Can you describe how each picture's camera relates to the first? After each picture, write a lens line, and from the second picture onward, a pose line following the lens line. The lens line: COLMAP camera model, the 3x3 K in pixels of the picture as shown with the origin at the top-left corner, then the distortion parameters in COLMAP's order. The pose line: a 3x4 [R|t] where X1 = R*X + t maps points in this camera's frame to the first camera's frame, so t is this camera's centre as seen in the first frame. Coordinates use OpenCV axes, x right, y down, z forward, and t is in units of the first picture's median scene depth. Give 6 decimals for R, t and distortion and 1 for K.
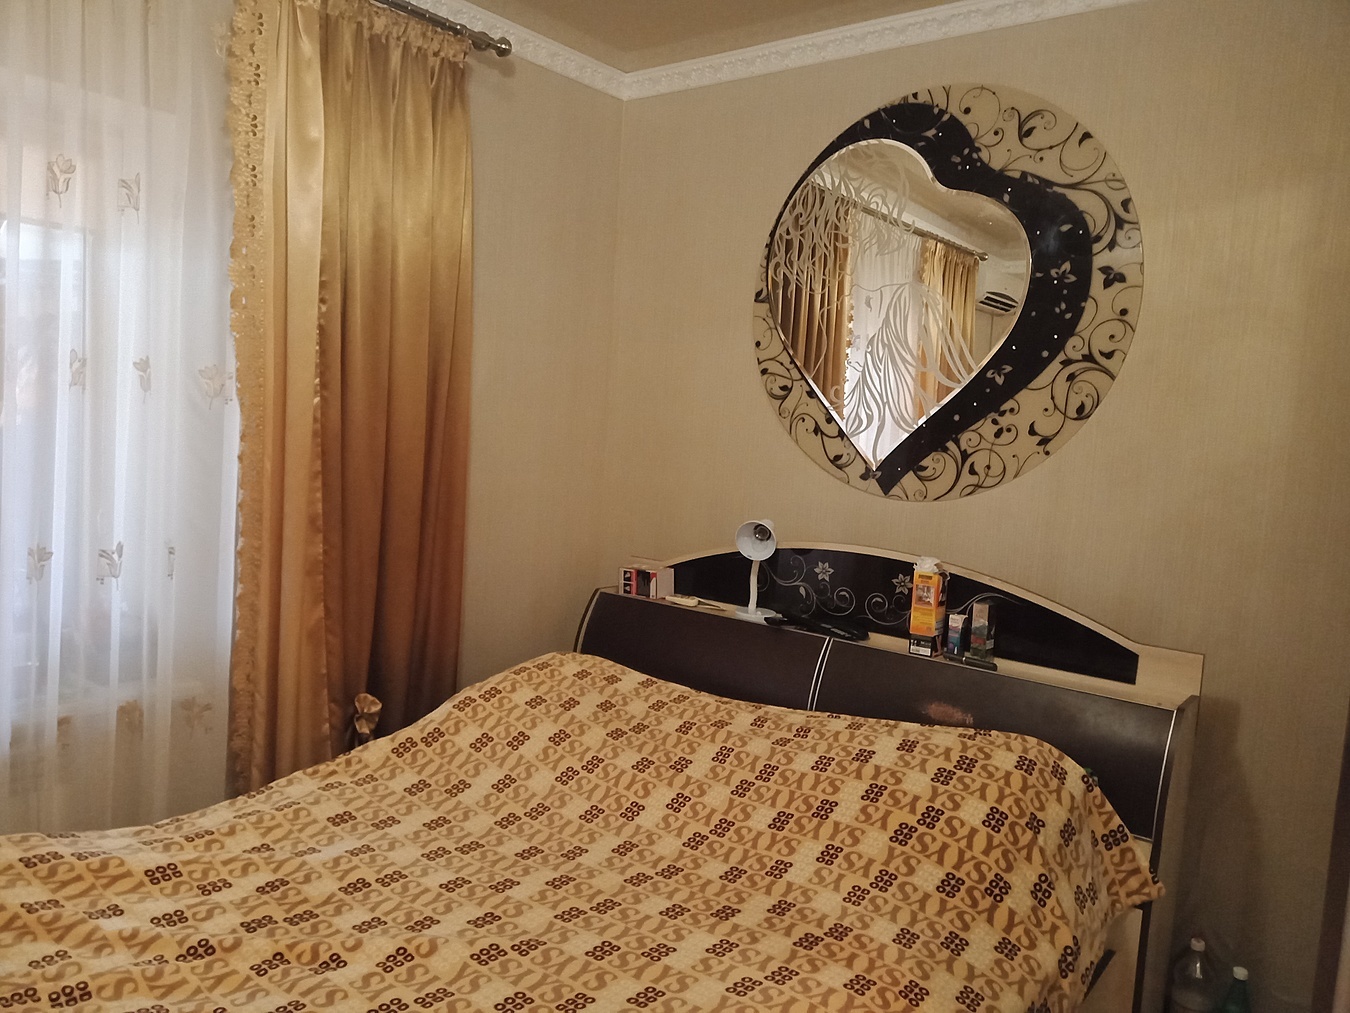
lens RADIAL K [[972.4, 0, 689.6], [0, 972.4, 502.7], [0, 0, 1]] dist [0.064697, -0.092923]
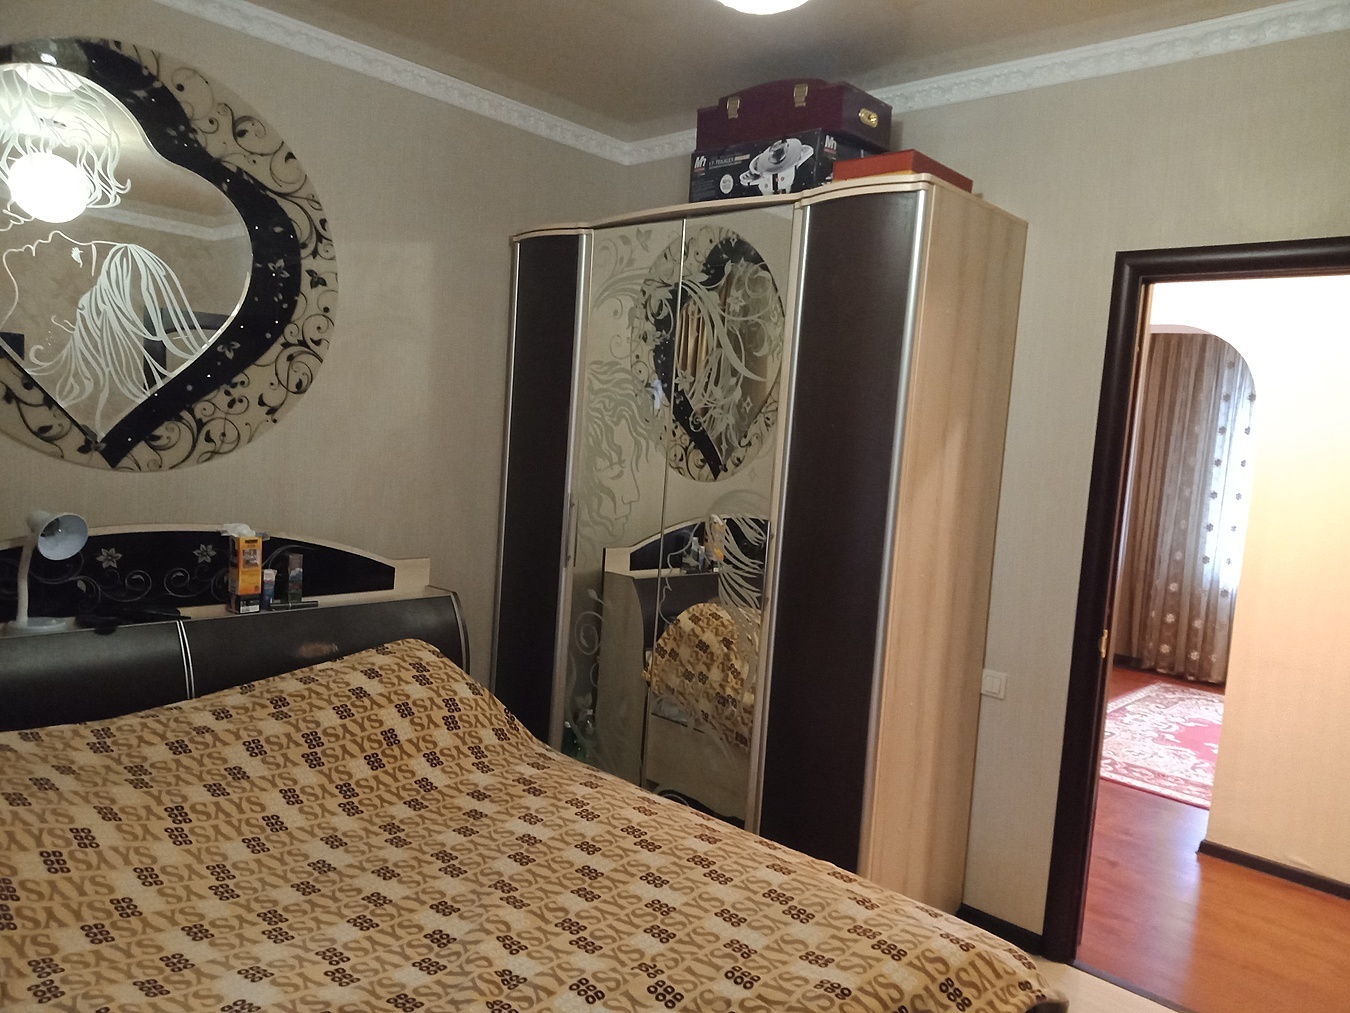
lens RADIAL K [[972.4, 0, 672.8], [0, 972.4, 494.4], [0, 0, 1]] dist [0.064697, -0.092923]
pose [[0.096181, -0.122234, 0.987830, -0.757390], [0.016424, 0.992491, 0.121212, -0.097237], [-0.995228, 0.004566, 0.097466, 0.405717]]
